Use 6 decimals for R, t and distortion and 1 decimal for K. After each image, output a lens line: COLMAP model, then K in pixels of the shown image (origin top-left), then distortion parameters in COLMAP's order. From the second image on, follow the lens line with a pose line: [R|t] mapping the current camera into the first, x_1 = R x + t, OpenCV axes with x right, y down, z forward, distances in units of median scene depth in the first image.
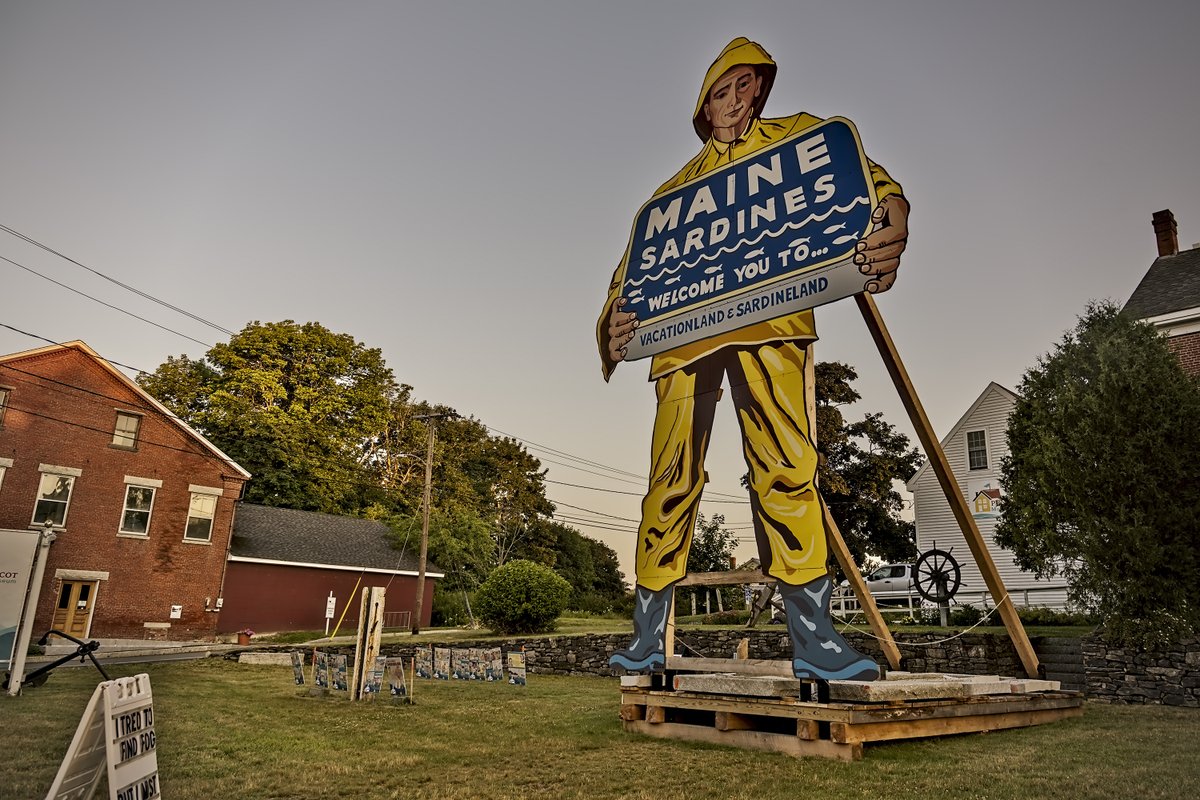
lens RADIAL K [[861.6, 0, 654.8], [0, 861.6, 396.8], [0, 0, 1]] dist [-0.011903, -0.000693]
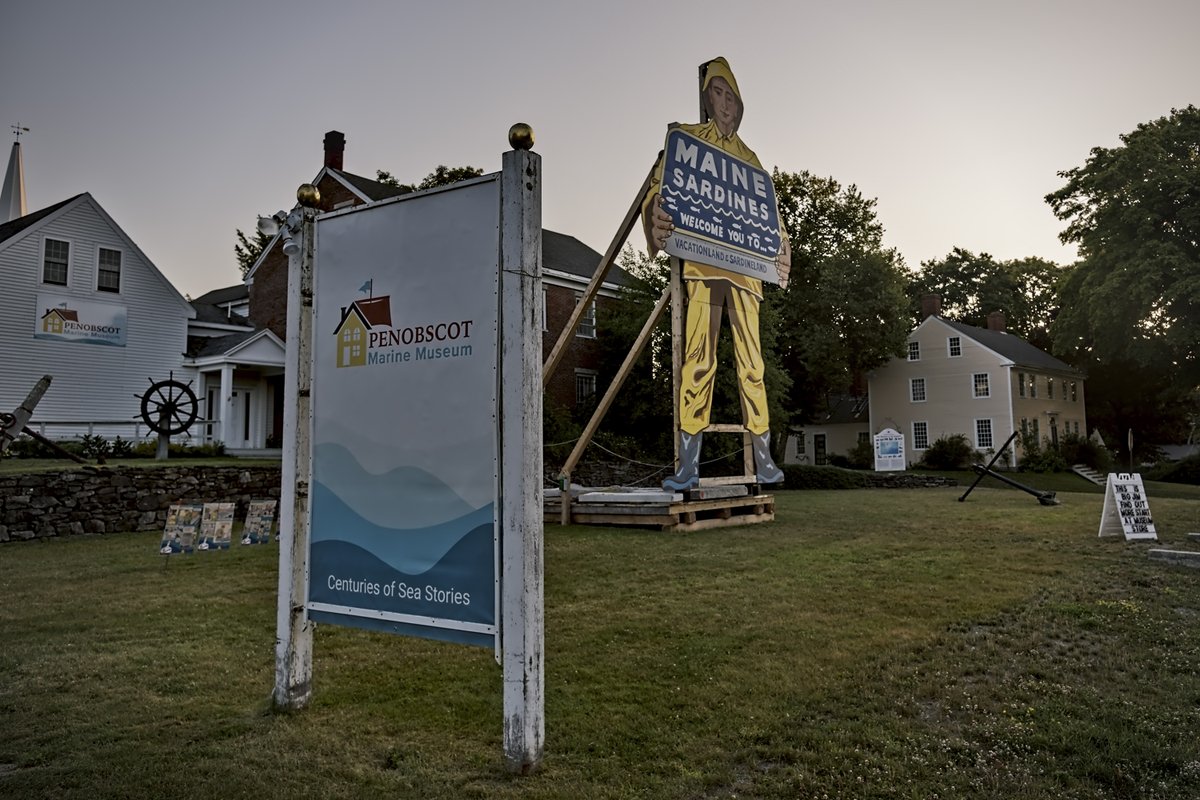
lens RADIAL K [[861.6, 0, 654.8], [0, 861.6, 396.8], [0, 0, 1]] dist [-0.011903, -0.000693]
pose [[-0.093364, 0.056270, 0.994041, -1.318817], [-0.248278, 0.965545, -0.077976, 0.273378], [-0.964179, -0.254079, -0.076177, 1.108751]]
